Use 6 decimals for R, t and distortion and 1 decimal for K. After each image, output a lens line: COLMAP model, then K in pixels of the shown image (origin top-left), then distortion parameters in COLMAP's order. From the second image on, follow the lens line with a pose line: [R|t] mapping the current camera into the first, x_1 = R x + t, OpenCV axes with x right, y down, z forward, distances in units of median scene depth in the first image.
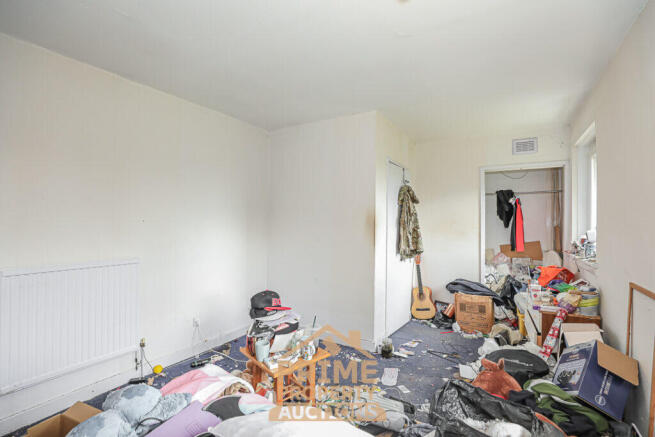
lens RADIAL K [[307.6, 0, 328.7], [0, 307.6, 217.3], [0, 0, 1]] dist [-0.000935, 0.001555]
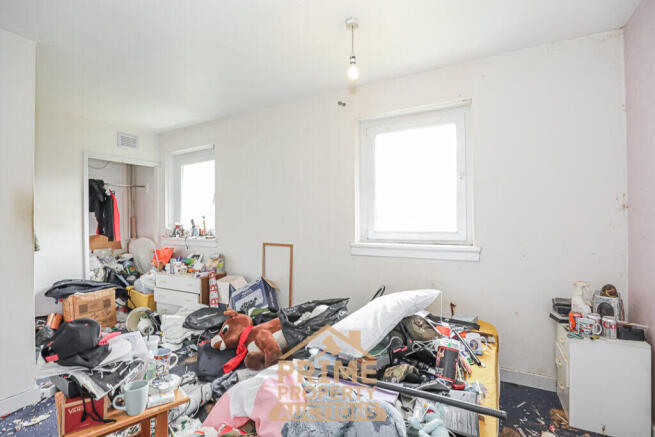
lens RADIAL K [[321.1, 0, 327.5], [0, 321.1, 218.5], [0, 0, 1]] dist [0.000728, 0.000066]
pose [[-0.029671, -0.004939, 0.999548, -0.896749], [-0.006771, 0.999966, 0.004740, 0.047733], [-0.999537, -0.006627, -0.029704, 0.608752]]
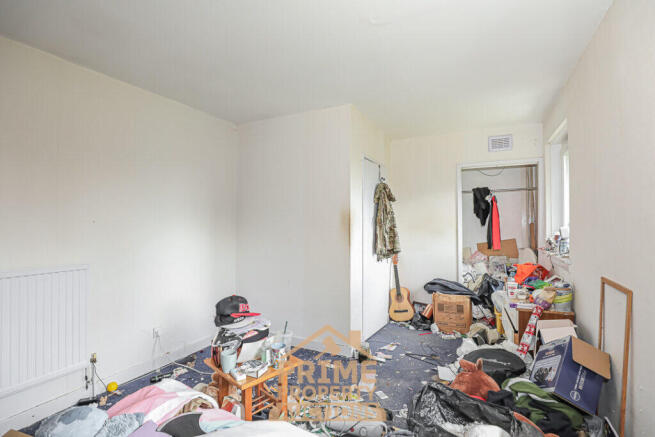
lens RADIAL K [[321.1, 0, 327.5], [0, 321.1, 218.5], [0, 0, 1]] dist [0.000728, 0.000066]
pose [[0.997250, -0.011558, 0.073208, 0.009642], [0.011476, 0.999933, 0.001542, 0.007532], [-0.073221, -0.000697, 0.997316, 0.017165]]
